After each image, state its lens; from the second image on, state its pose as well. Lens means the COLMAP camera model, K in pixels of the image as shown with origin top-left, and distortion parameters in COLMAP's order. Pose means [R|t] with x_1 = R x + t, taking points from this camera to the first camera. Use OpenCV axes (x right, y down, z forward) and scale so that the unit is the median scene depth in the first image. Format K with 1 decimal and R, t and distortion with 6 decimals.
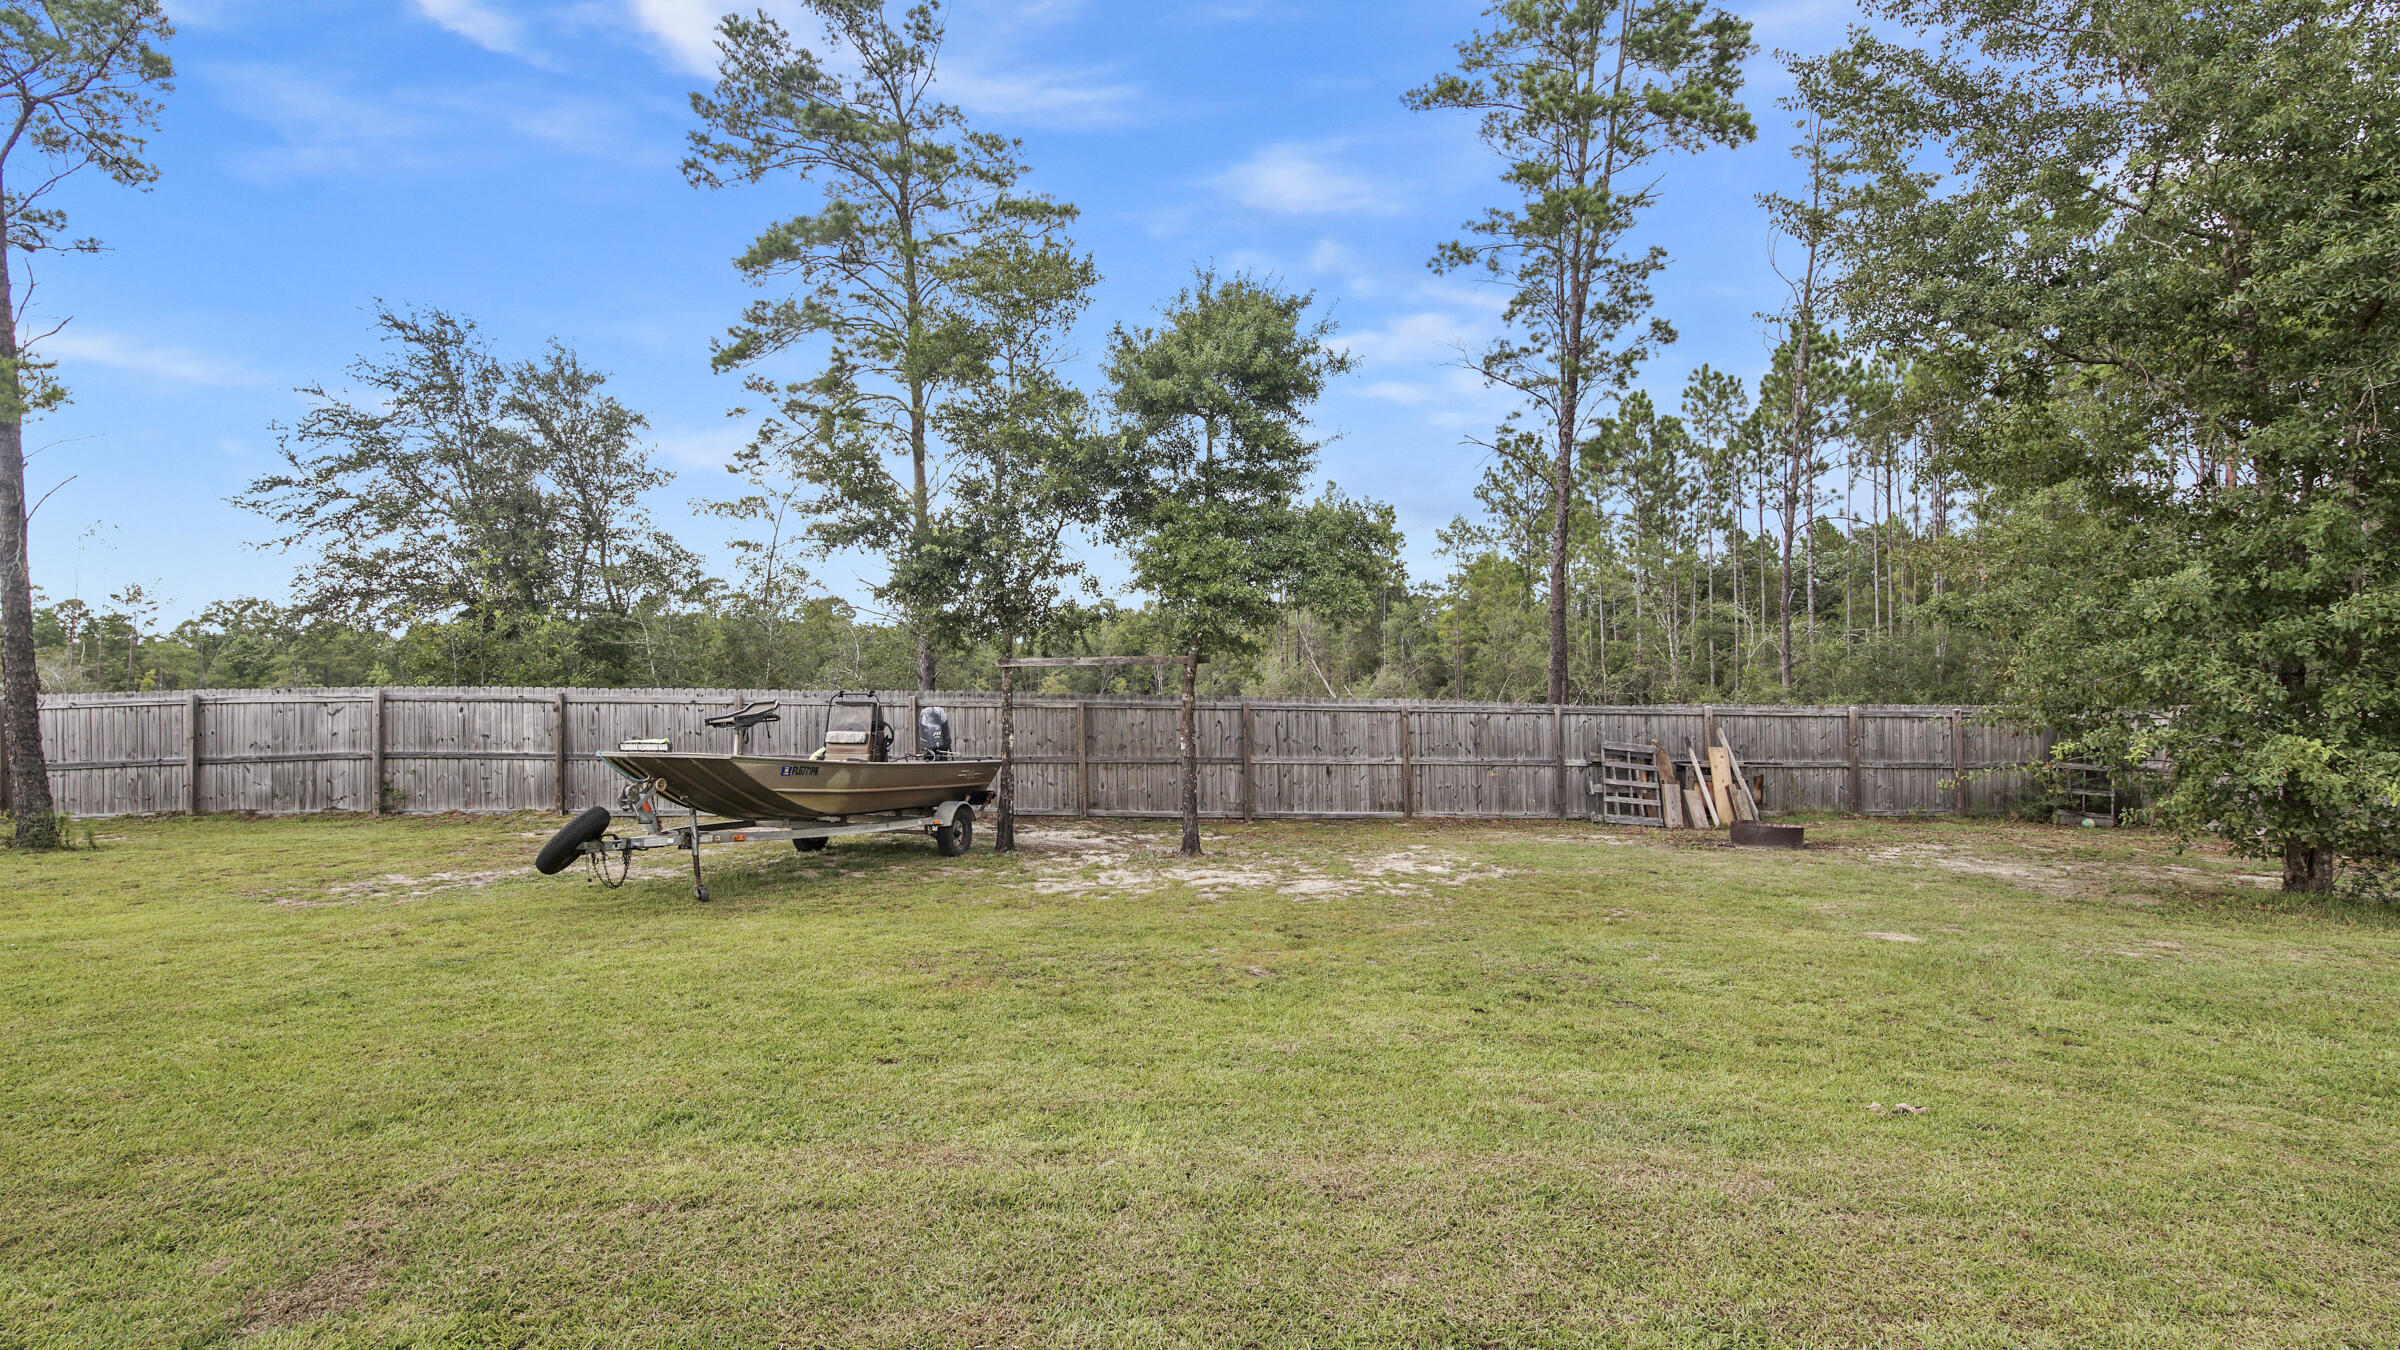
lens RADIAL K [[1085.5, 0, 1212.7], [0, 1085.5, 624.6], [0, 0, 1]] dist [-0.020124, 0.001561]
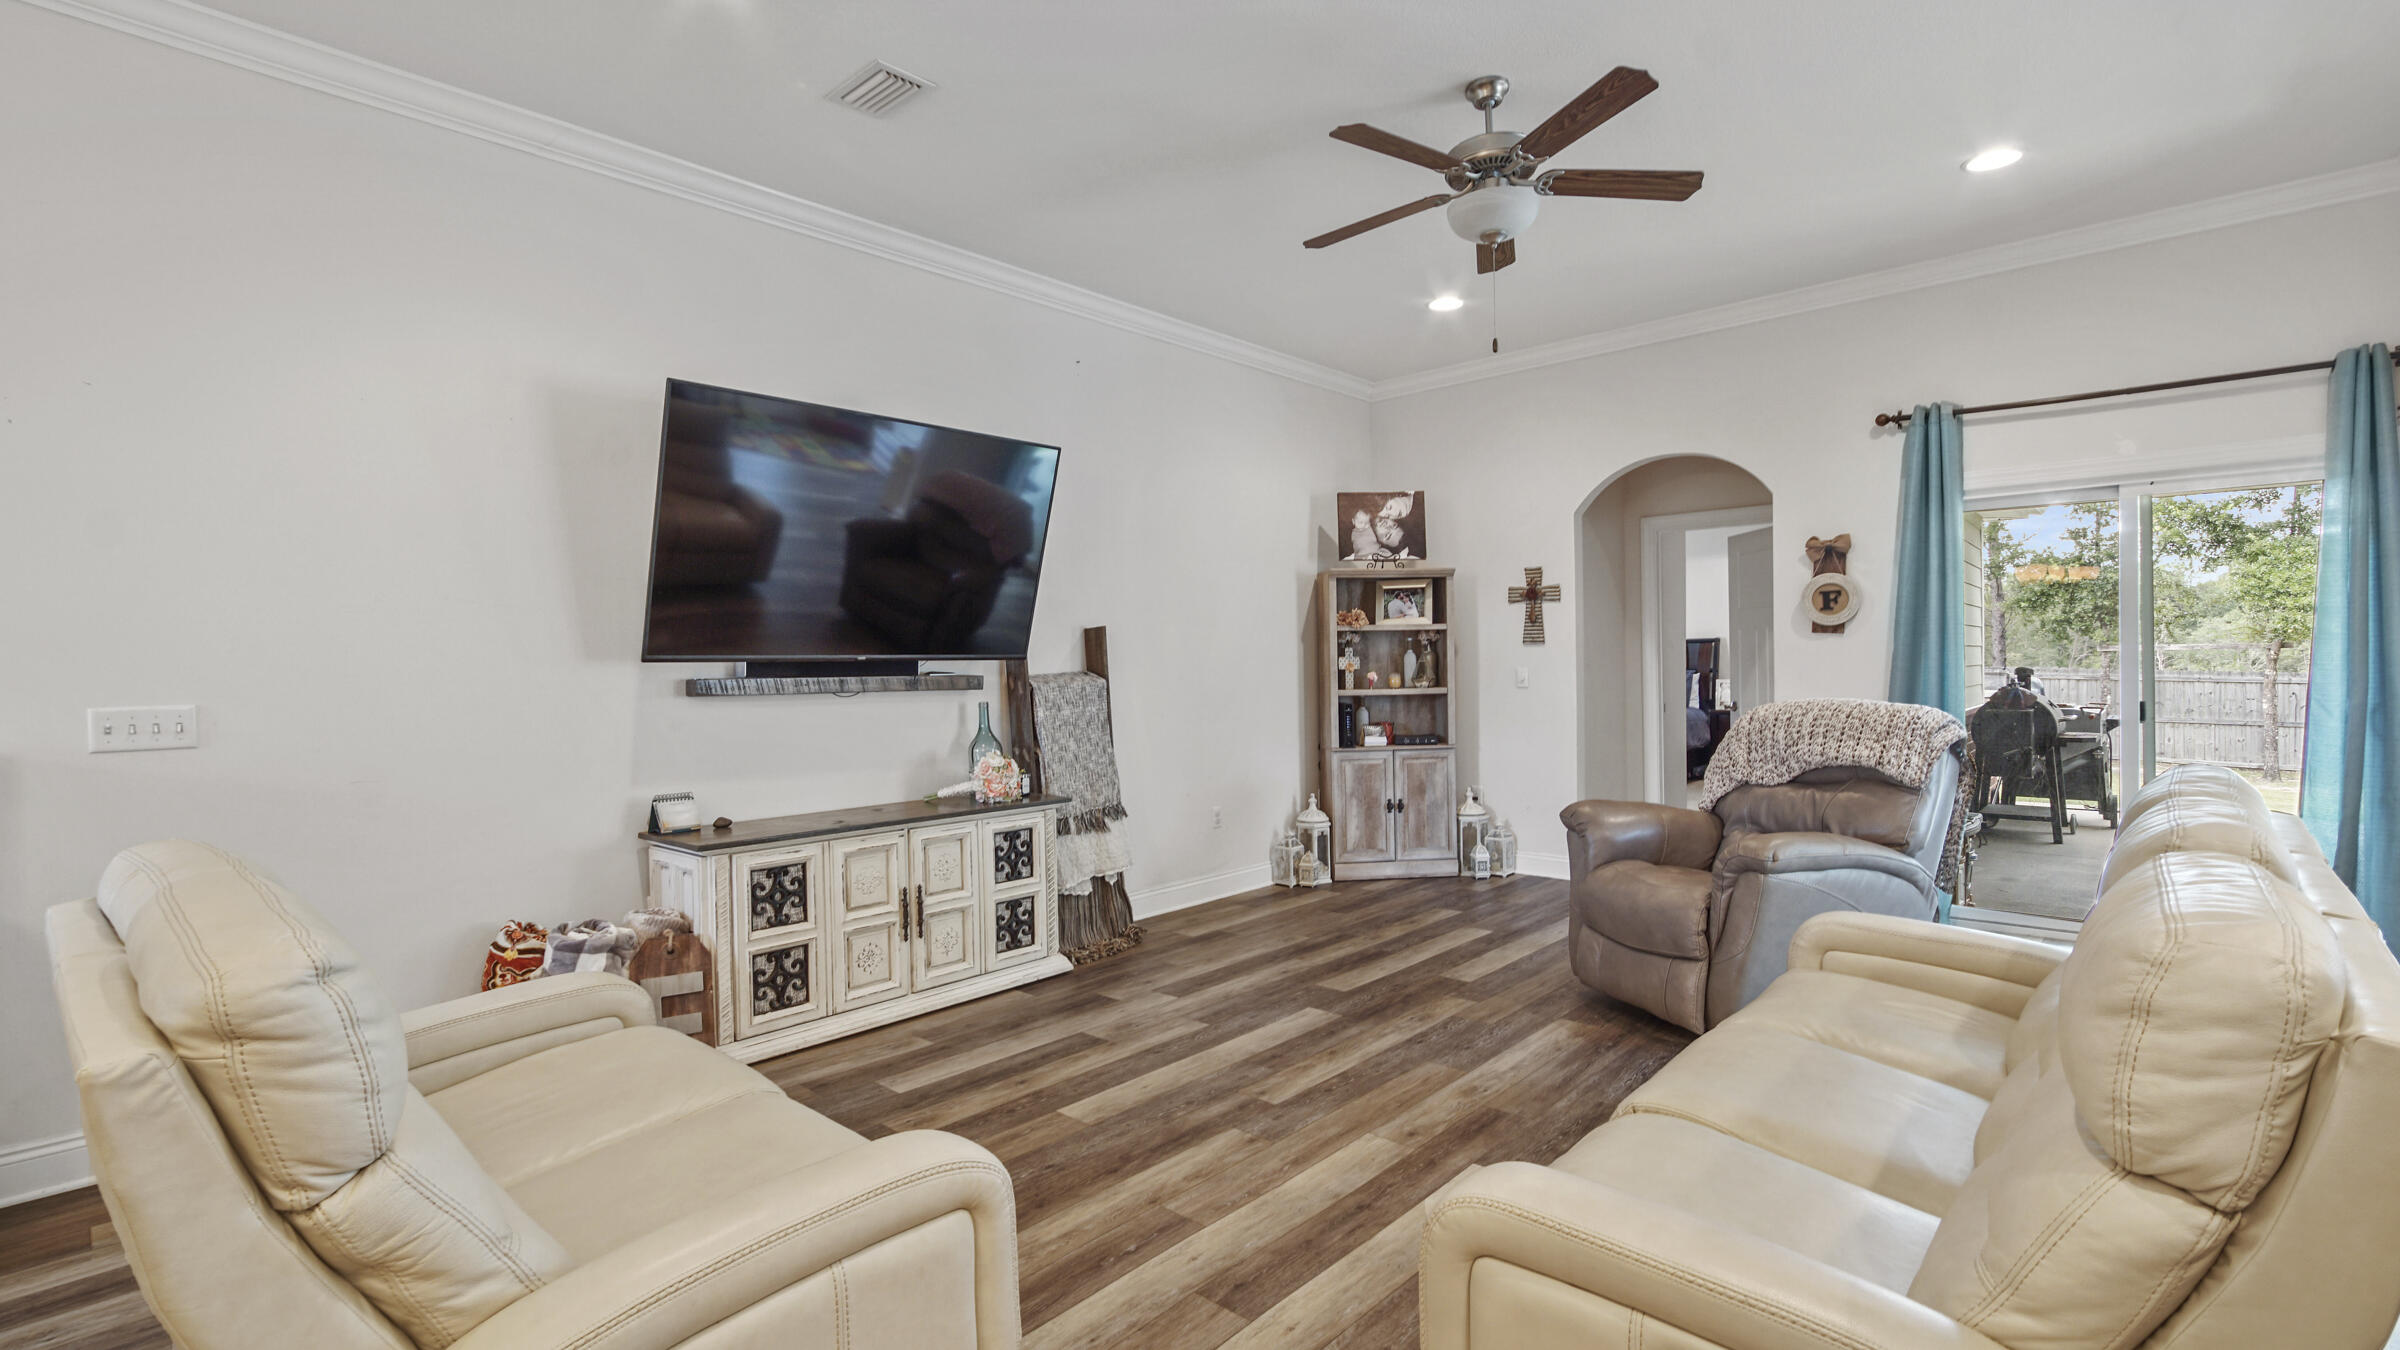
lens RADIAL K [[1085.5, 0, 1189.0], [0, 1085.5, 677.9], [0, 0, 1]] dist [-0.020124, 0.001561]
pose [[0.711446, 0.012503, -0.702630, -0.038015], [0.036127, 0.997869, 0.054337, -0.038235], [0.701812, -0.064042, 0.709478, -0.723954]]
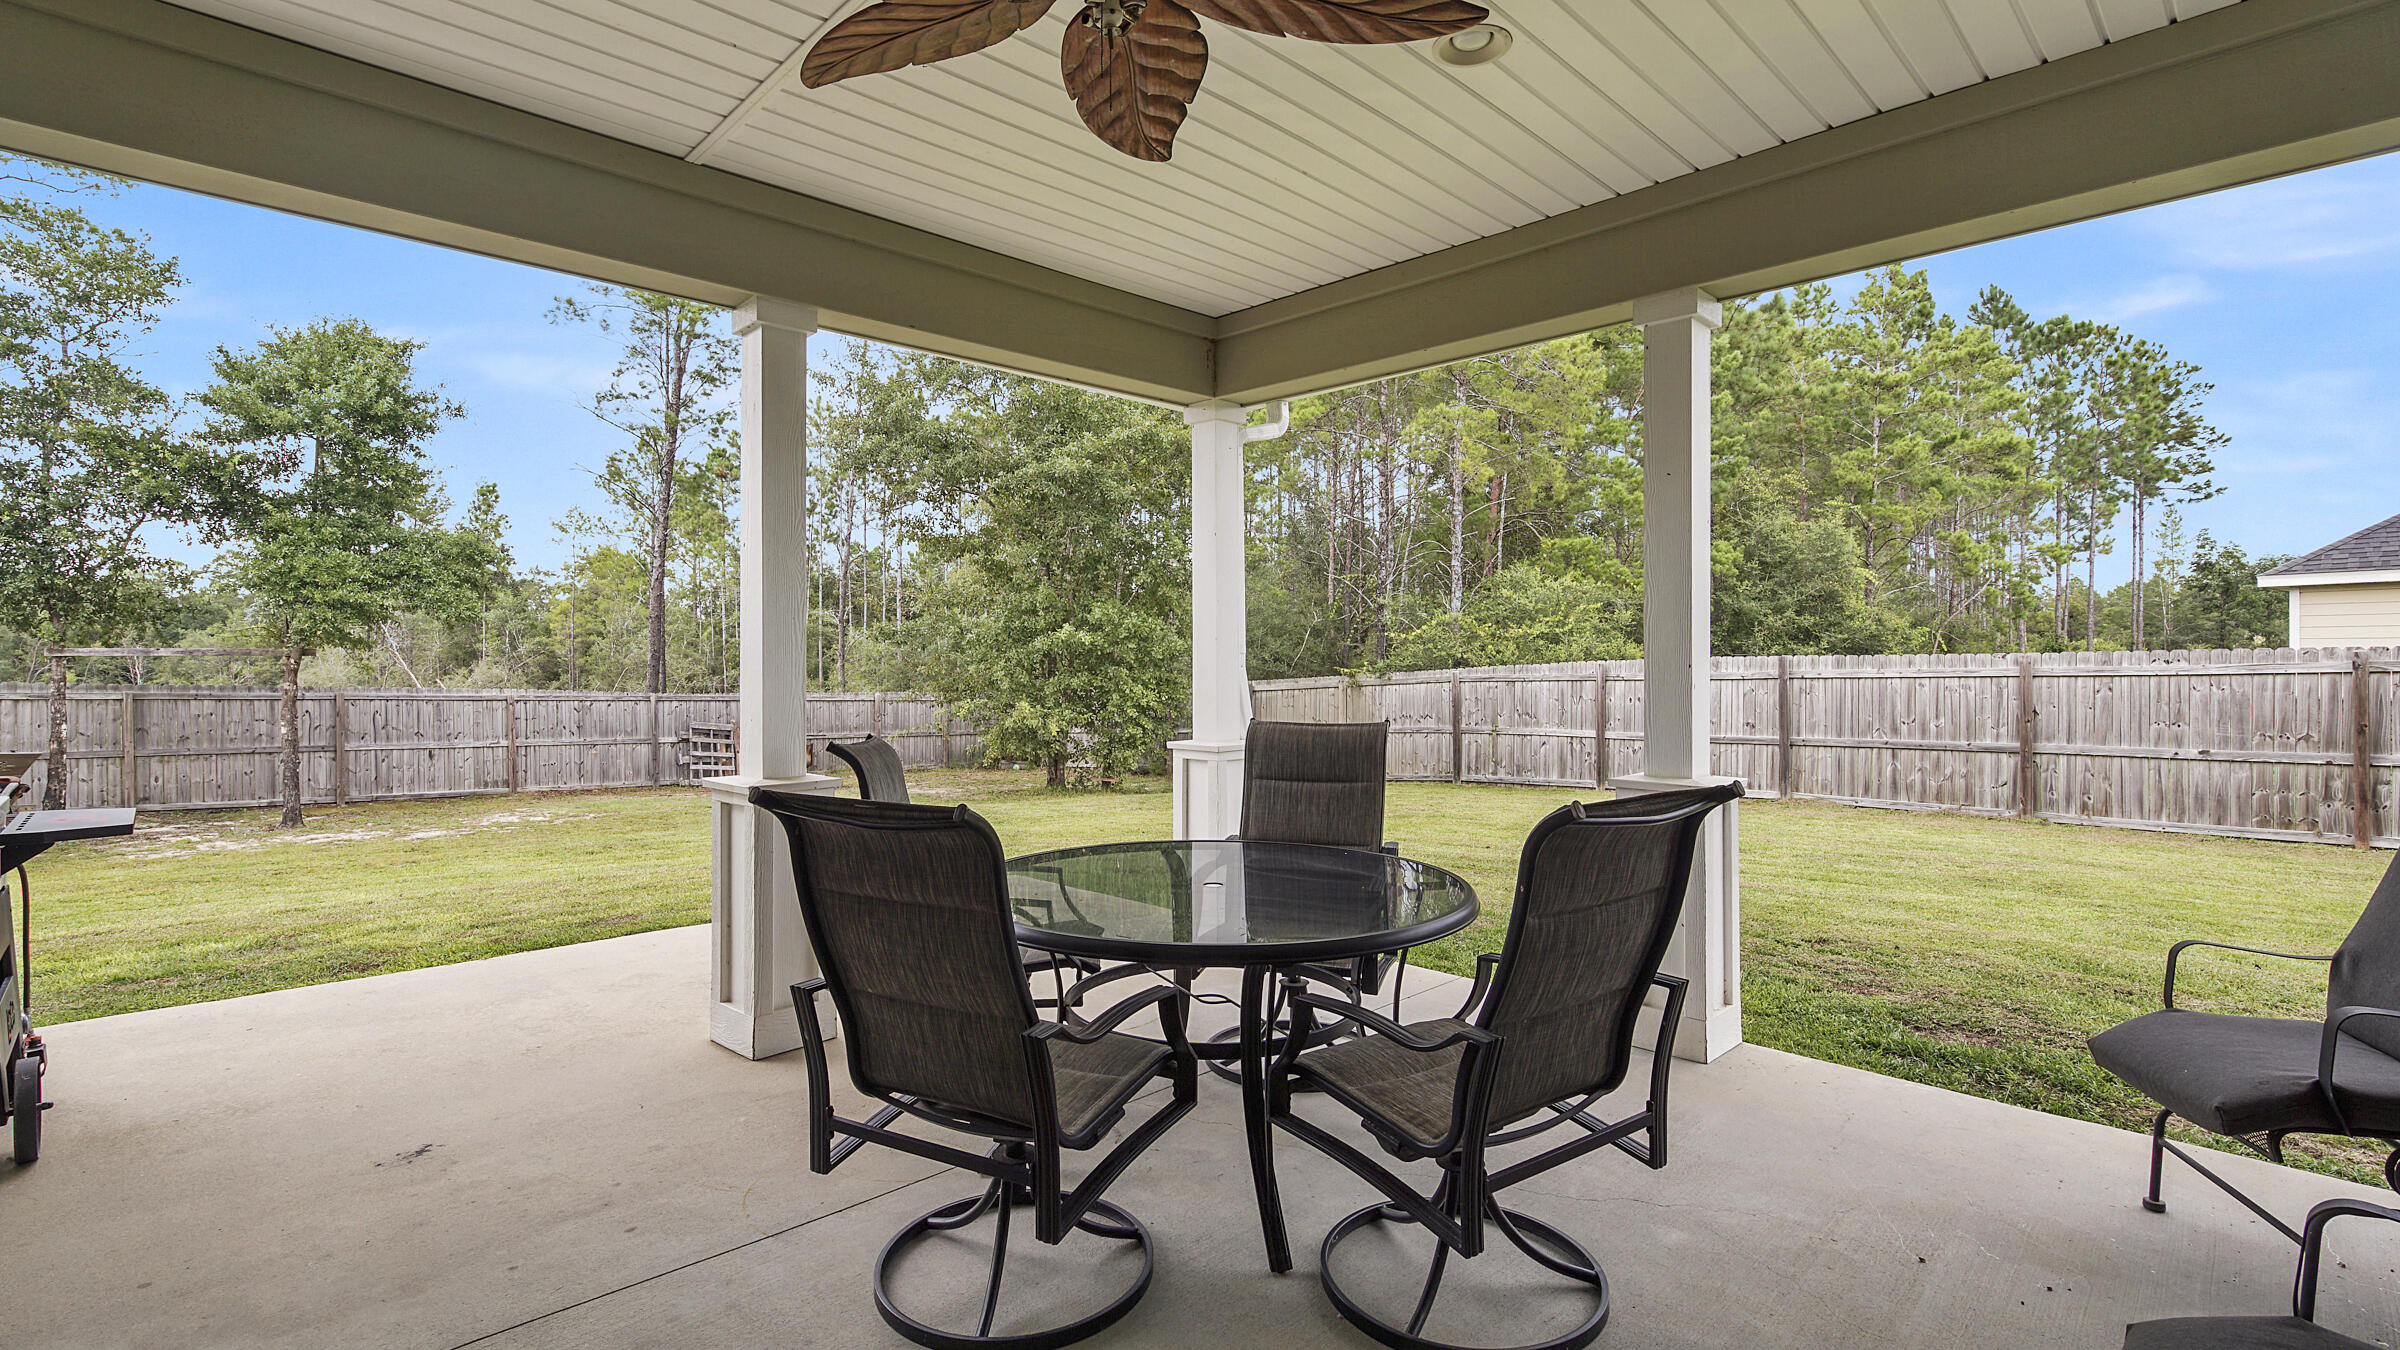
lens RADIAL K [[1085.5, 0, 1174.7], [0, 1085.5, 671.7], [0, 0, 1]] dist [-0.020124, 0.001561]
pose [[0.745768, 0.006437, 0.666174, -0.057719], [-0.037898, 0.998744, 0.032776, -0.013158], [-0.665126, -0.049690, 0.745076, -0.308301]]
